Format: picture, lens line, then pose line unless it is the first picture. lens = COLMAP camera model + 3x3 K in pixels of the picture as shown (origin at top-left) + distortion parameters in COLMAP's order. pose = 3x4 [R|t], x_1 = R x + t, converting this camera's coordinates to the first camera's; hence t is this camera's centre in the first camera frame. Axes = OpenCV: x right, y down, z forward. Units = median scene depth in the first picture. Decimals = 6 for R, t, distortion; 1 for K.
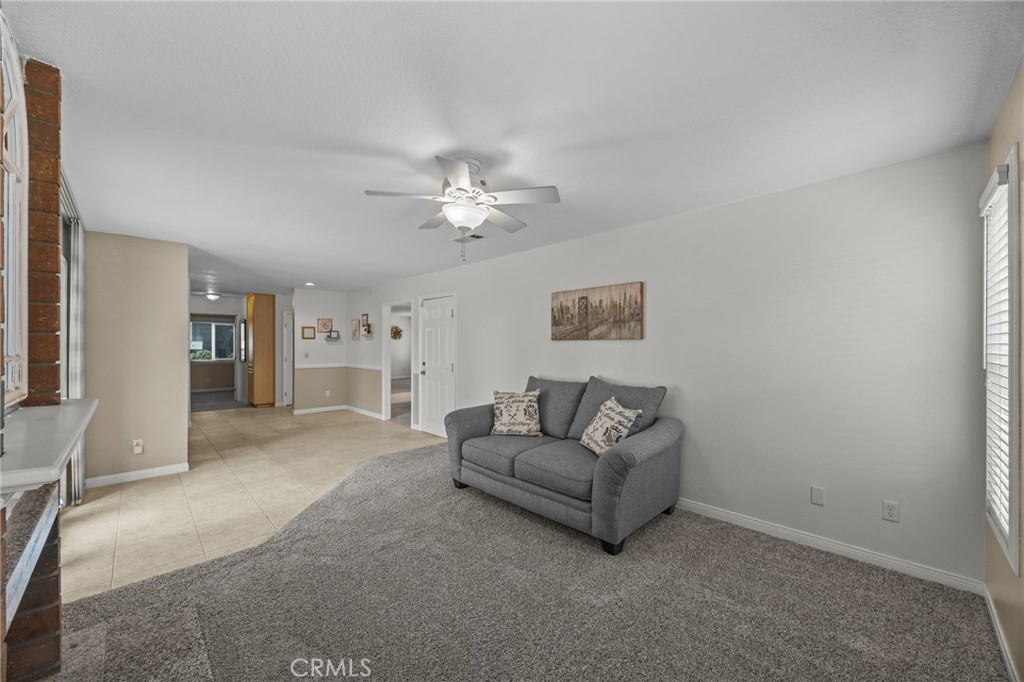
lens RADIAL K [[388.7, 0, 514.6], [0, 388.7, 345.0], [0, 0, 1]] dist [-0.005144, 0.000662]
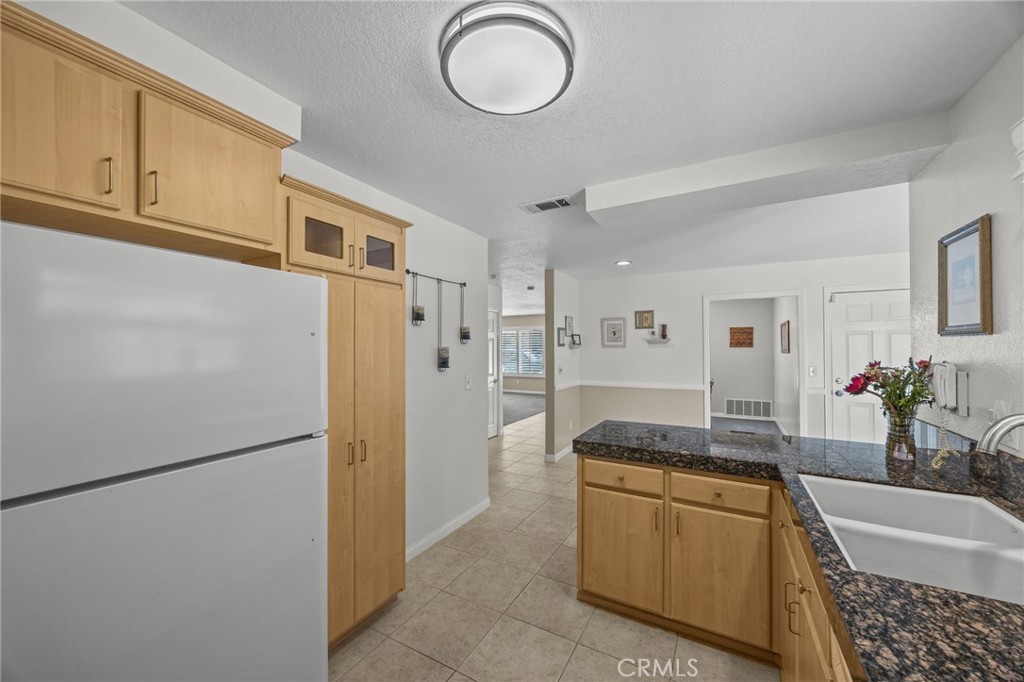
lens RADIAL K [[388.7, 0, 508.9], [0, 388.7, 345.0], [0, 0, 1]] dist [-0.005144, 0.000662]
pose [[0.959433, -0.000757, 0.281935, -1.602478], [0.004300, 0.999919, -0.011948, -0.018847], [-0.281903, 0.012675, 0.959359, 0.754629]]
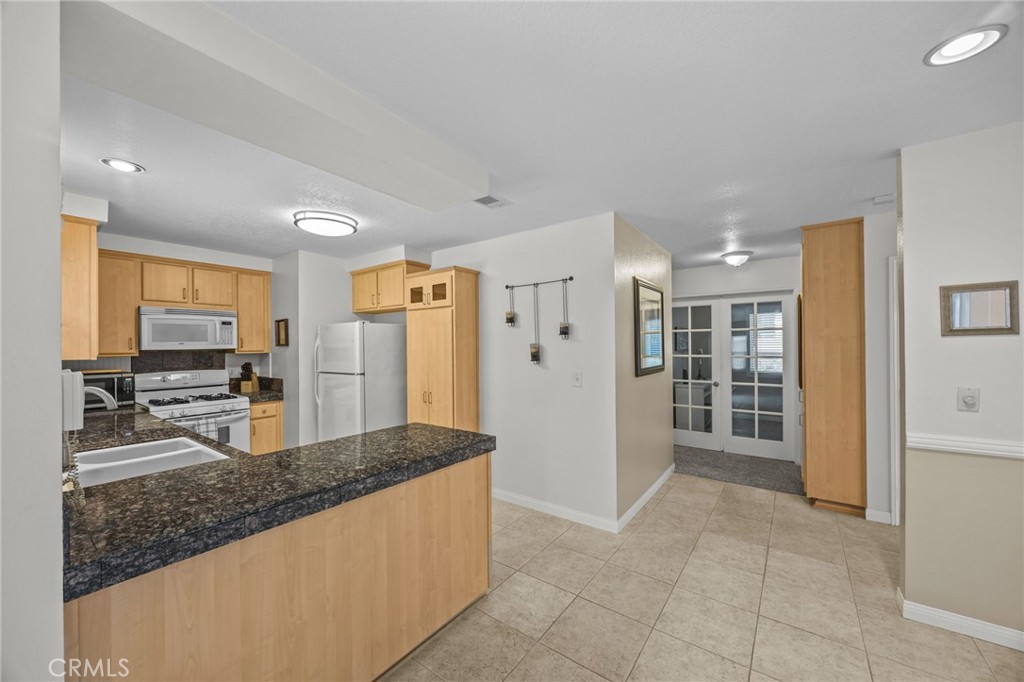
lens RADIAL K [[388.7, 0, 509.5], [0, 388.7, 343.7], [0, 0, 1]] dist [-0.005144, 0.000662]
pose [[0.152259, -0.004238, -0.988332, -0.663916], [0.005417, 0.999979, -0.003453, -0.020640], [0.988326, -0.004828, 0.152279, 1.331161]]
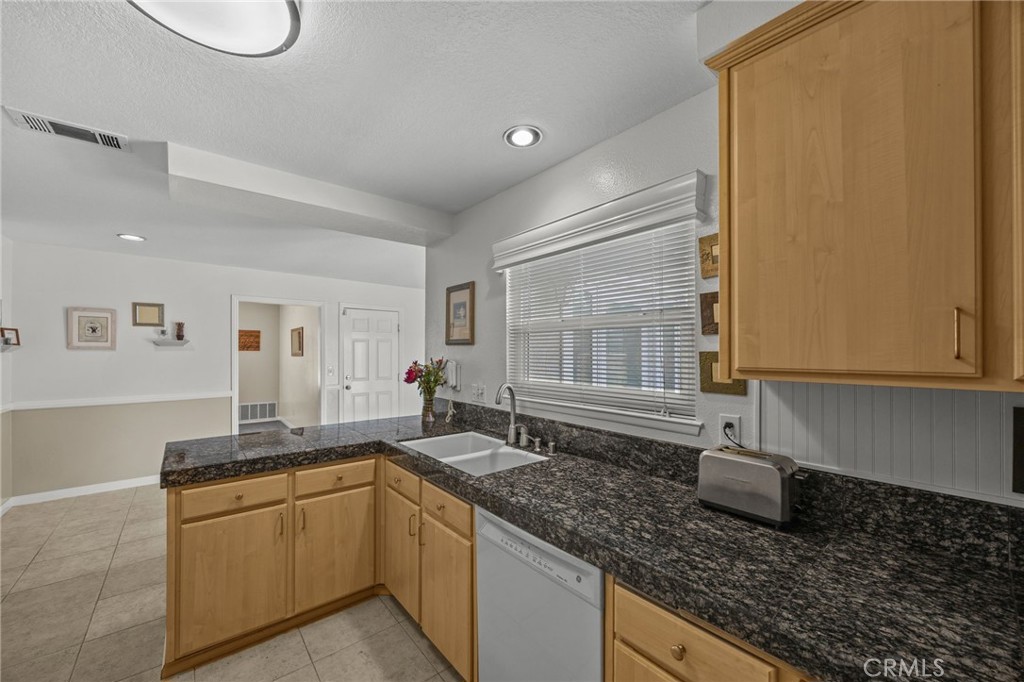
lens RADIAL K [[388.7, 0, 513.2], [0, 388.7, 352.9], [0, 0, 1]] dist [-0.005144, 0.000662]
pose [[0.072597, -0.003604, 0.997355, -1.750909], [0.001629, 0.999993, 0.003495, -0.019260], [-0.997360, 0.001371, 0.072602, 0.853532]]
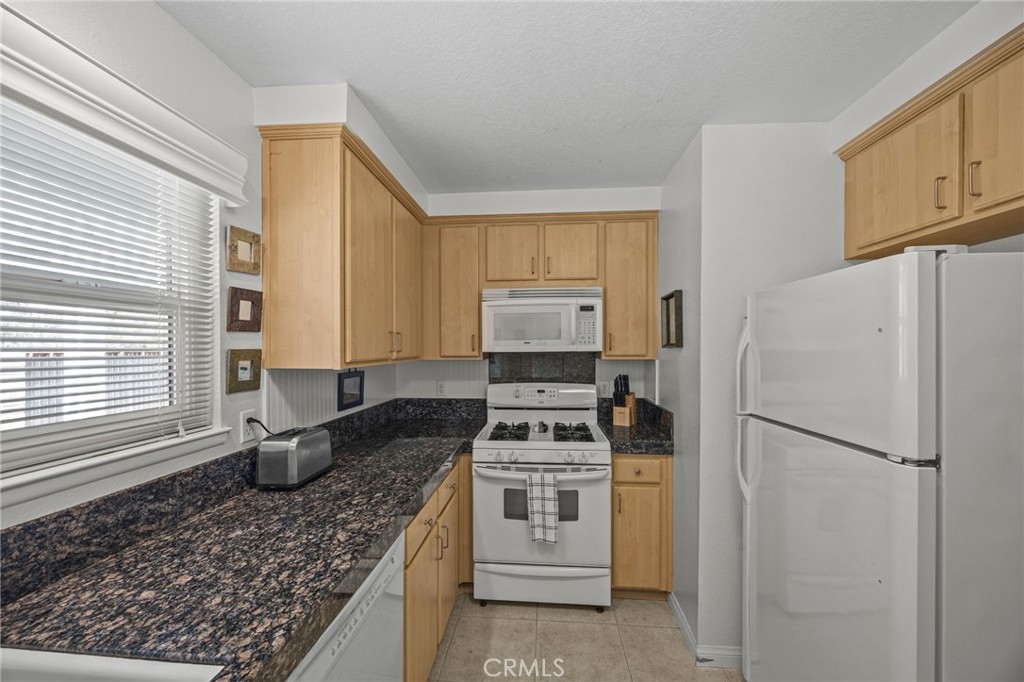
lens RADIAL K [[388.7, 0, 513.3], [0, 388.7, 353.2], [0, 0, 1]] dist [-0.005144, 0.000662]
pose [[-0.758120, 0.009375, -0.652048, -1.320114], [0.000159, 0.999899, 0.014192, -0.020692], [0.652115, 0.010656, -0.758045, 1.131237]]
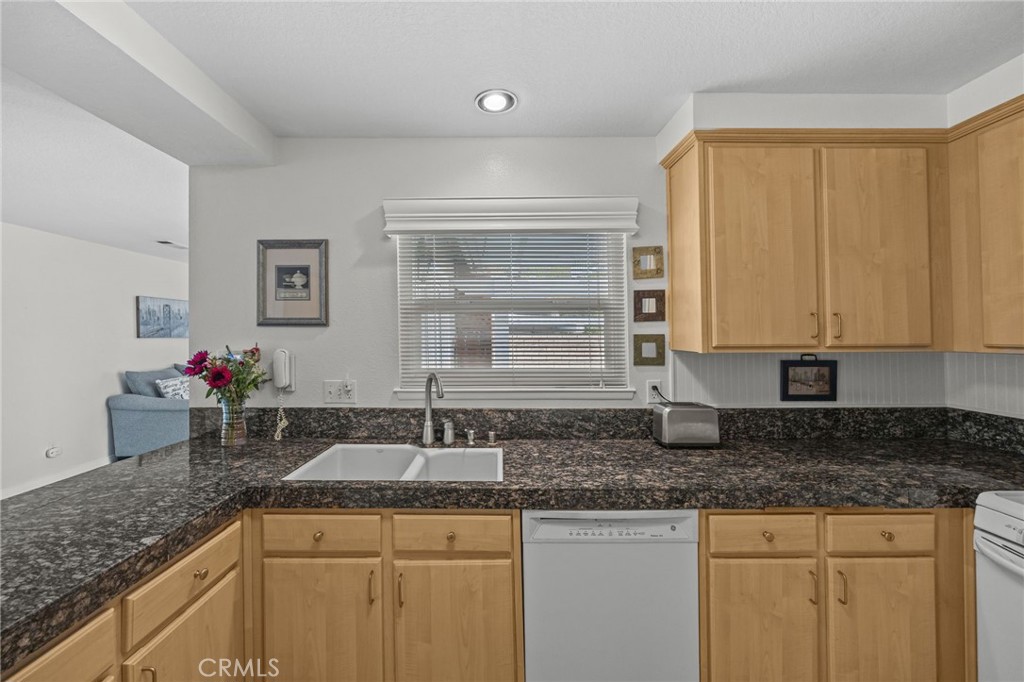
lens RADIAL K [[407.5, 0, 499.3], [0, 407.5, 331.6], [0, 0, 1]] dist [-0.002974, -0.000889]
pose [[-0.714095, 0.006741, 0.700016, -1.597830], [0.004634, 0.999977, -0.004902, -0.020903], [-0.700033, -0.000257, -0.714110, 1.195749]]
